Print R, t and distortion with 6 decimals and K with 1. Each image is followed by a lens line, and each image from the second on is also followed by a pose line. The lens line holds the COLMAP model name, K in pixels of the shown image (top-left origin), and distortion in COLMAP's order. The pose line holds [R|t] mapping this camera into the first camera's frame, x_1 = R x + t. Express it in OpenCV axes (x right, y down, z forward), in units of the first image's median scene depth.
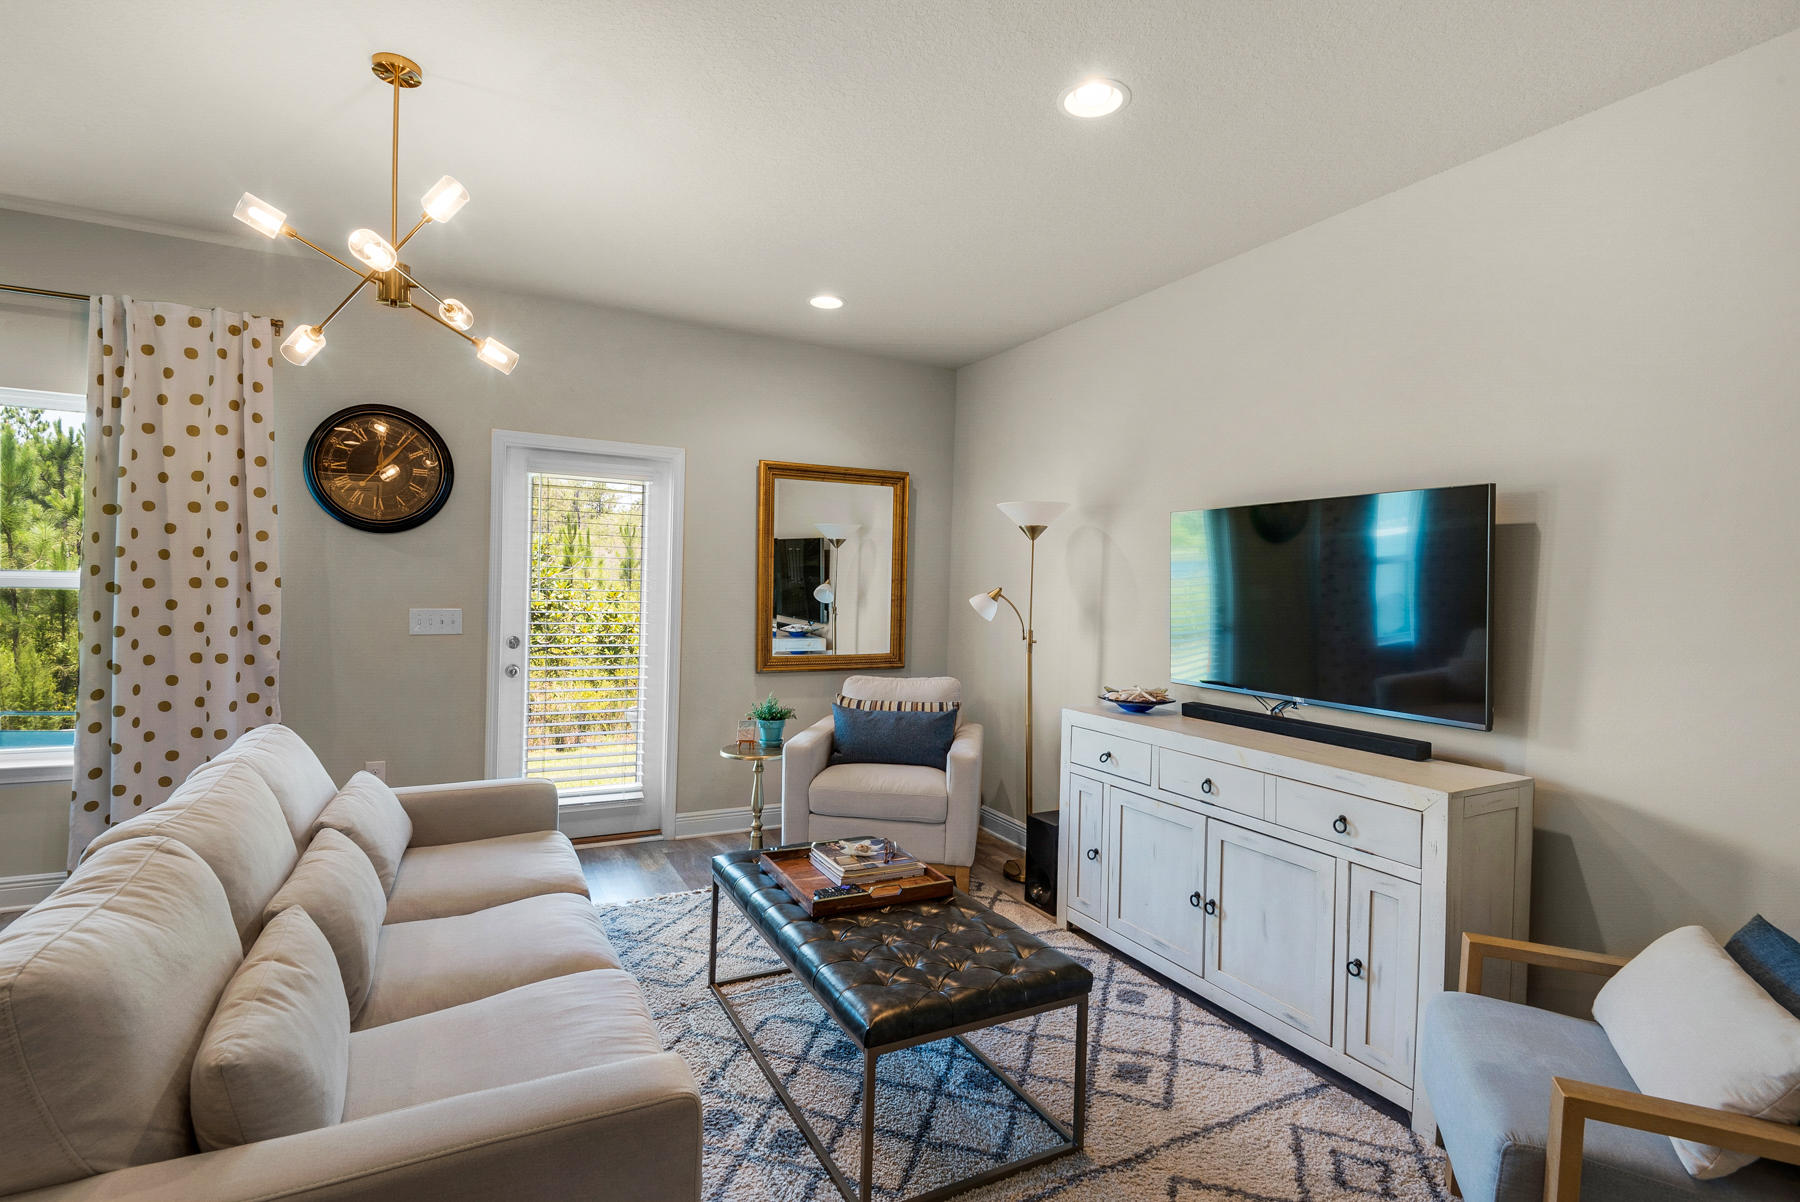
lens RADIAL K [[843.0, 0, 900.0], [0, 843.0, 601.0], [0, 0, 1]] dist [0.033457, -0.024975]
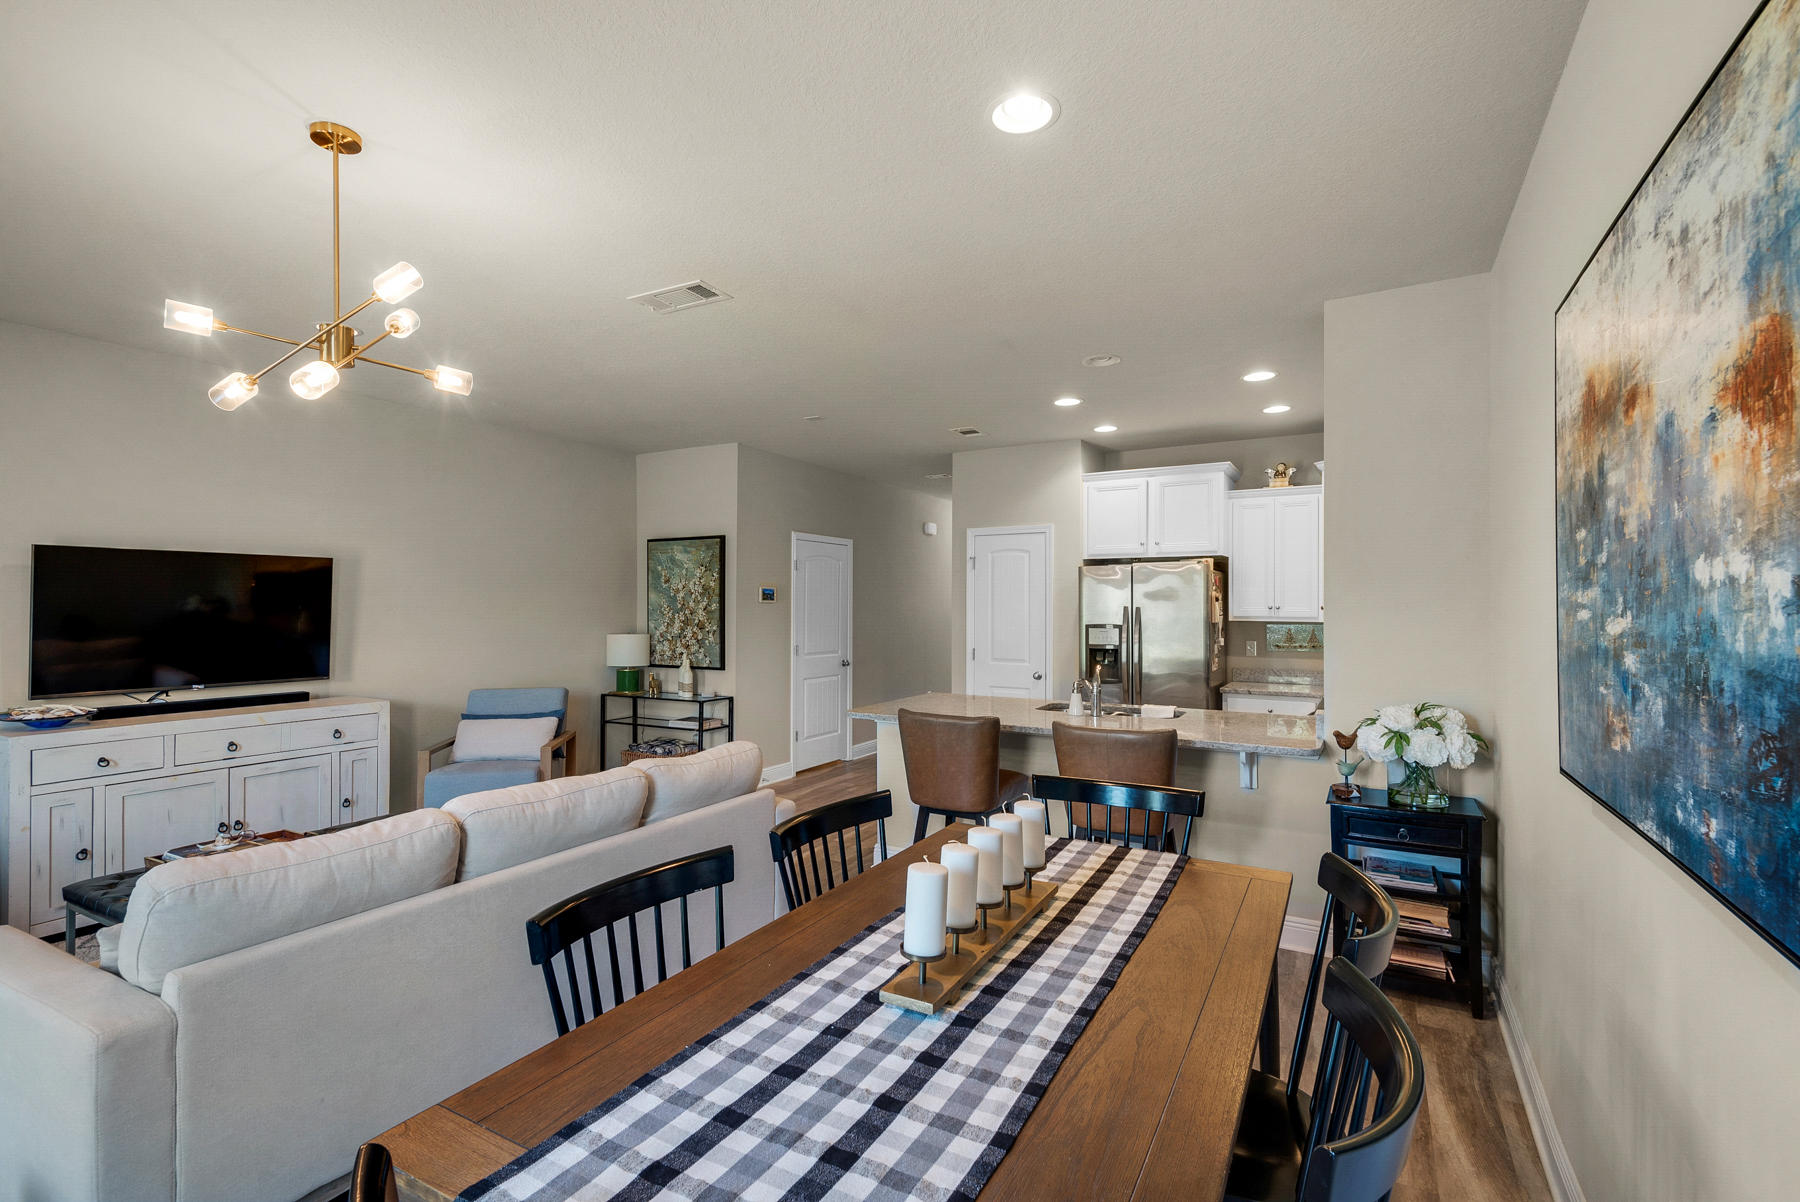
lens RADIAL K [[813.2, 0, 900.0], [0, 813.2, 601.0], [0, 0, 1]] dist [0.040283, -0.021964]
pose [[-0.540232, -0.025890, 0.841118, -1.283687], [-0.003373, 0.999585, 0.028602, -0.071493], [-0.841509, 0.012615, -0.540095, 0.687045]]
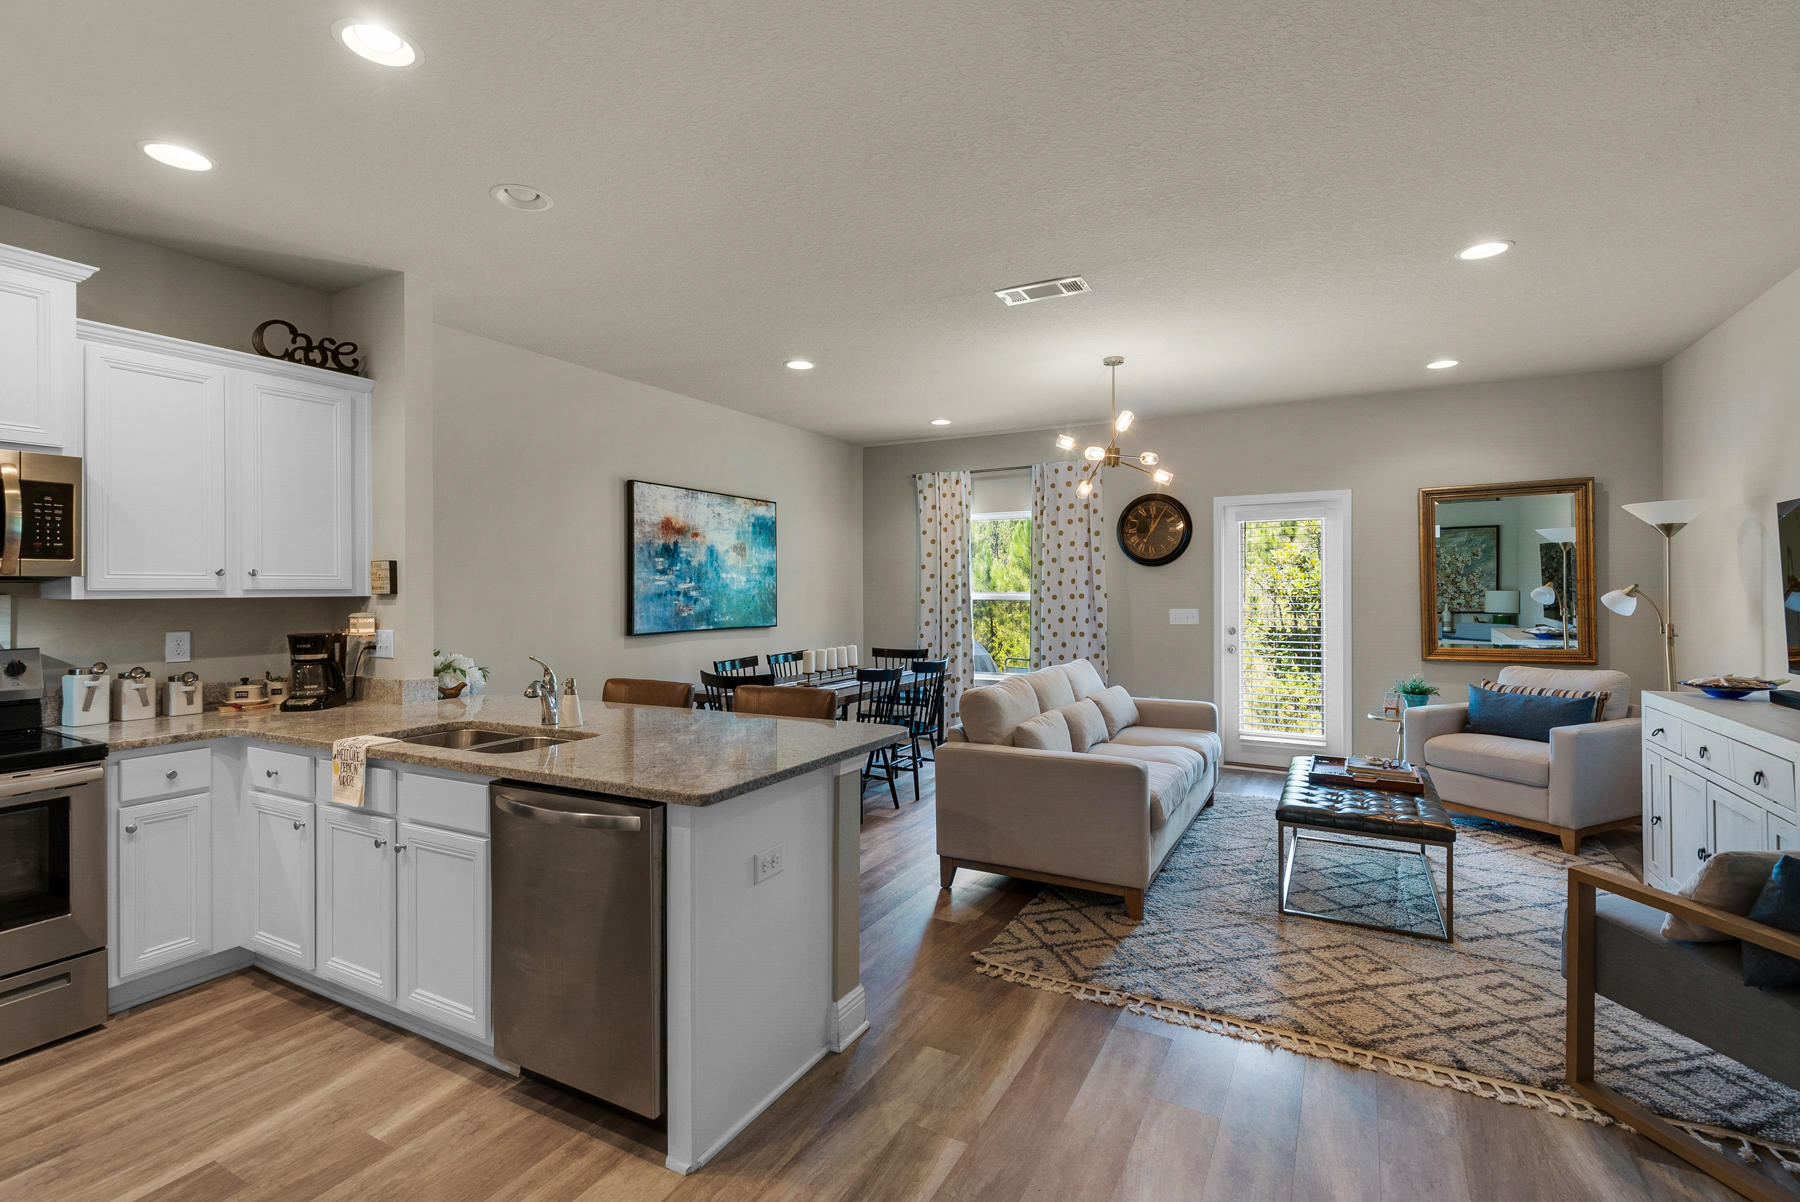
lens RADIAL K [[854.4, 0, 896.4], [0, 854.4, 588.2], [0, 0, 1]] dist [0.043372, -0.000113]
pose [[0.552152, -0.032500, -0.833110, 0.660715], [0.004404, 0.999340, -0.036067, 0.031158], [0.833732, 0.016245, 0.551930, -0.486015]]
